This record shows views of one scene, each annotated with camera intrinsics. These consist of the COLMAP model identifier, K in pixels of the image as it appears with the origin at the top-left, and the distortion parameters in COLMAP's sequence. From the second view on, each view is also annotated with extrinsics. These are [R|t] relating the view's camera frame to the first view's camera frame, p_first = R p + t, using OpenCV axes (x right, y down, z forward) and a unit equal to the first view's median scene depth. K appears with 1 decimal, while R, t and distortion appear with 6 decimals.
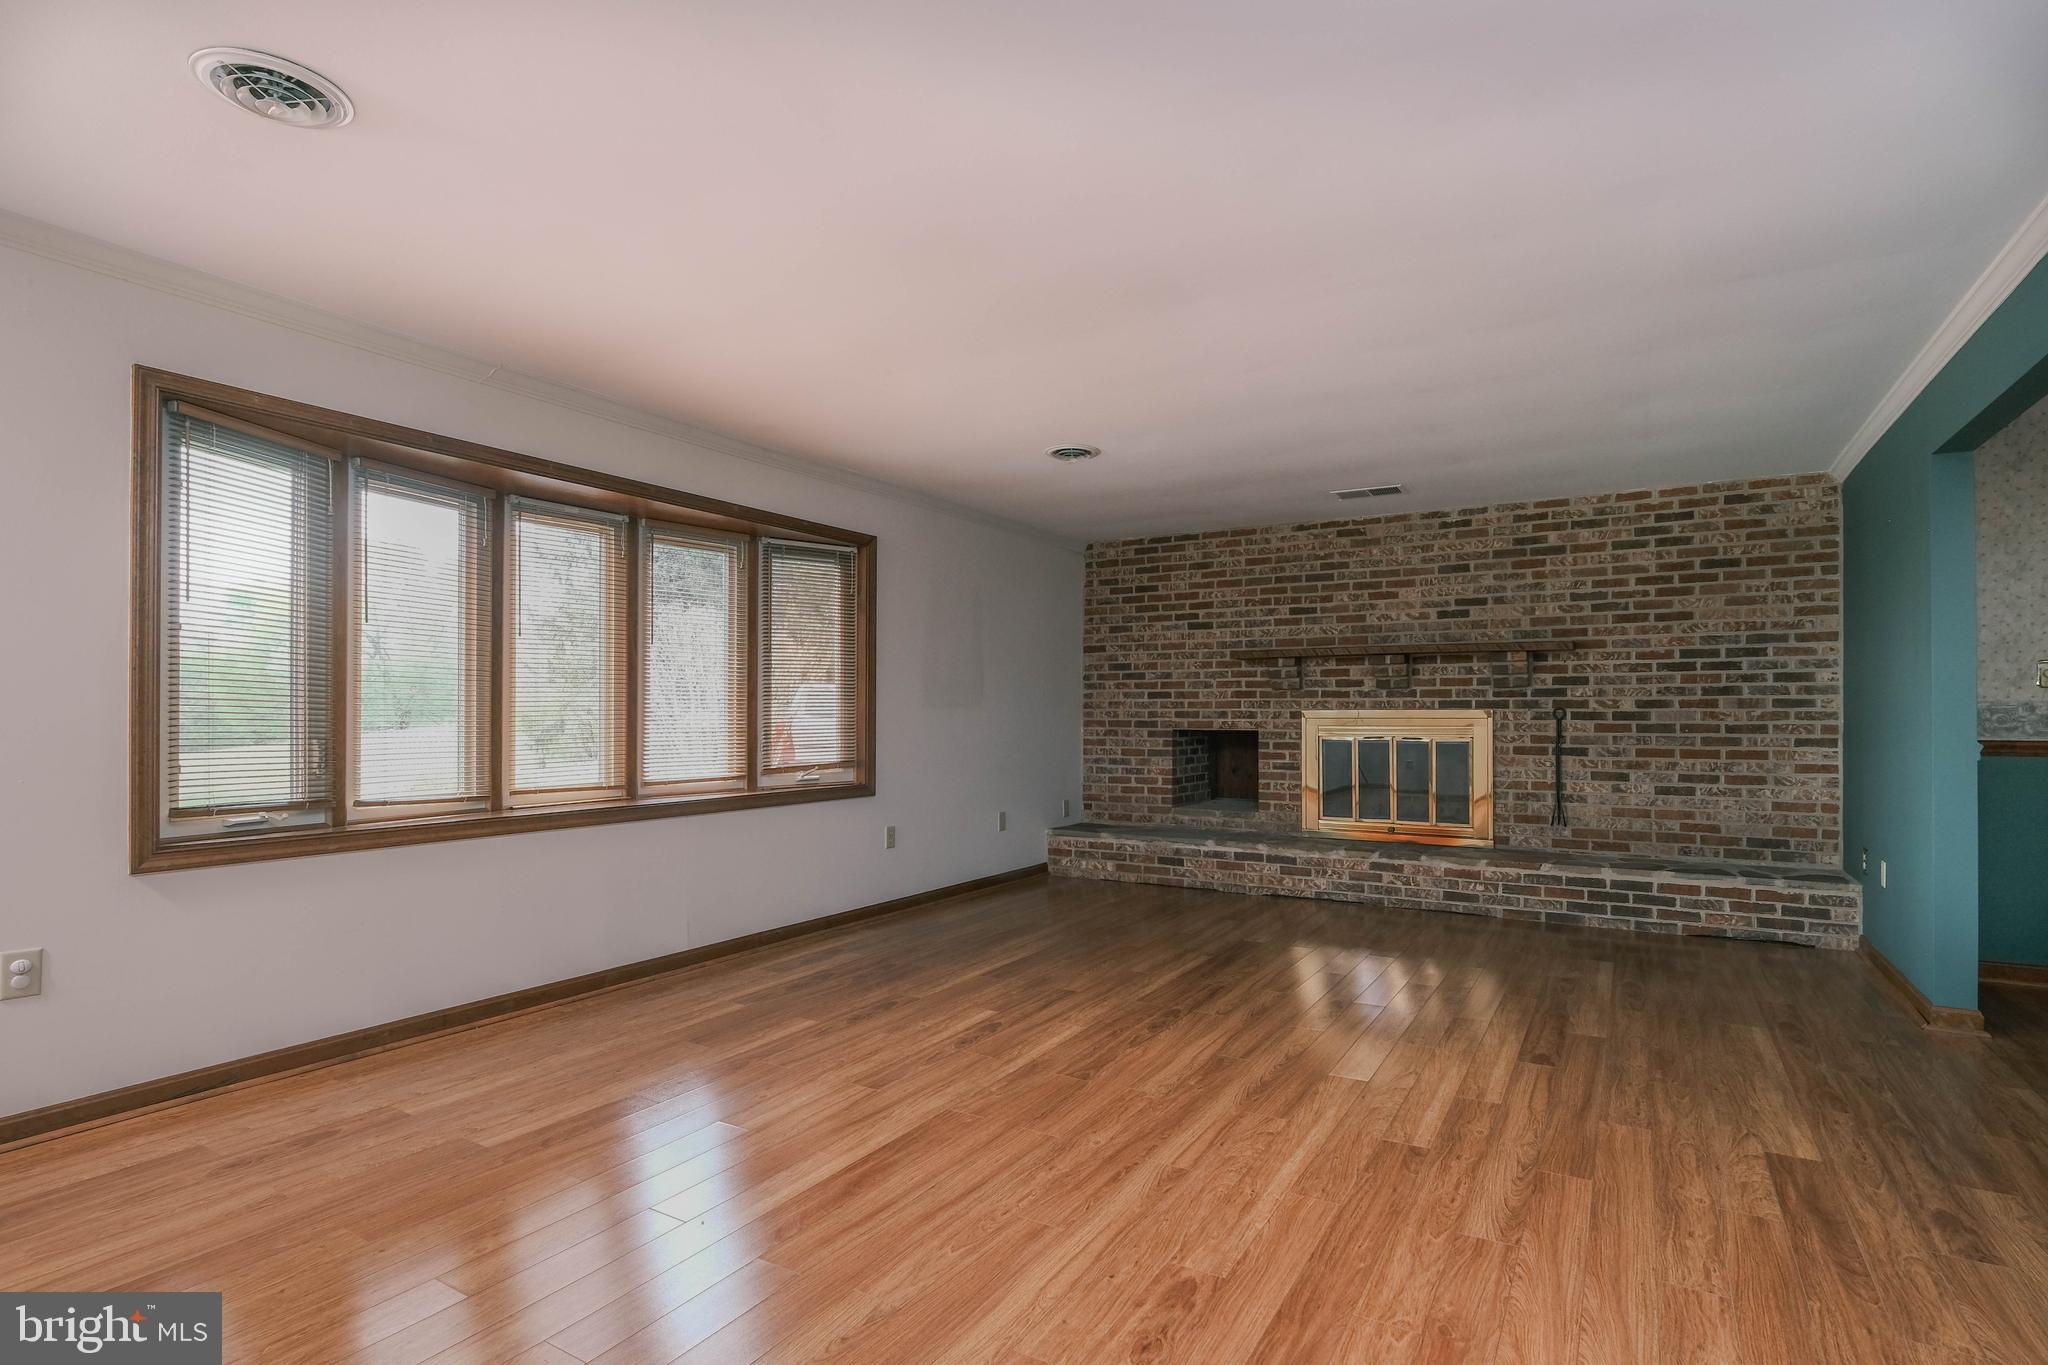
lens RADIAL K [[969.7, 0, 1024.0], [0, 969.7, 682.5], [0, 0, 1]] dist [-0.021393, 0.000020]
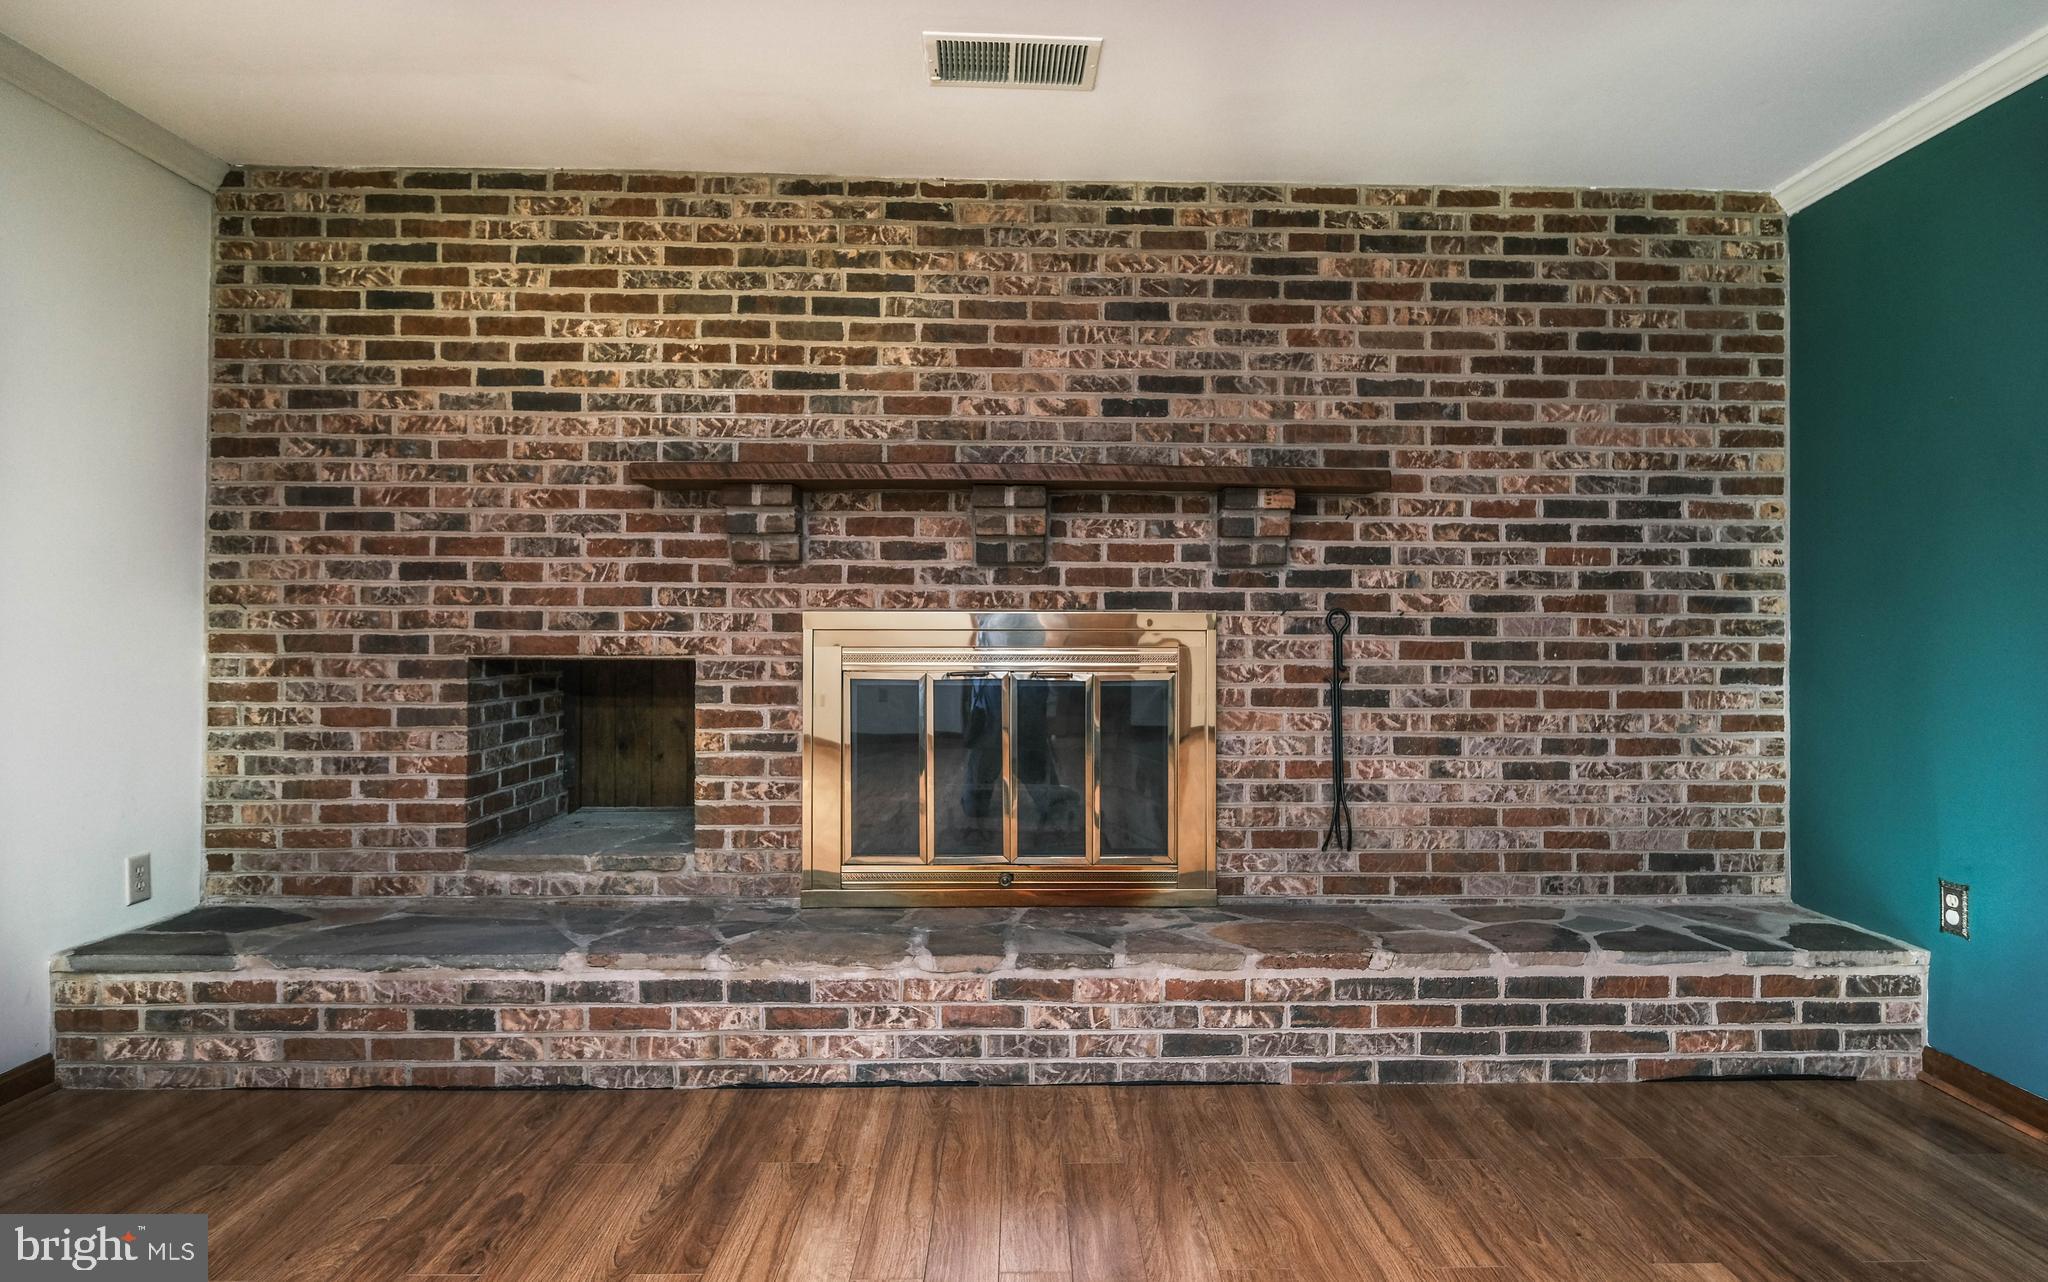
lens RADIAL K [[1047.6, 0, 1024.0], [0, 1047.6, 641.0], [0, 0, 1]] dist [-0.000123, -0.000964]
pose [[0.817504, 0.001135, 0.575922, 0.112307], [-0.022713, 0.999284, 0.030271, 0.028608], [-0.575475, -0.037828, 0.816944, 0.632668]]
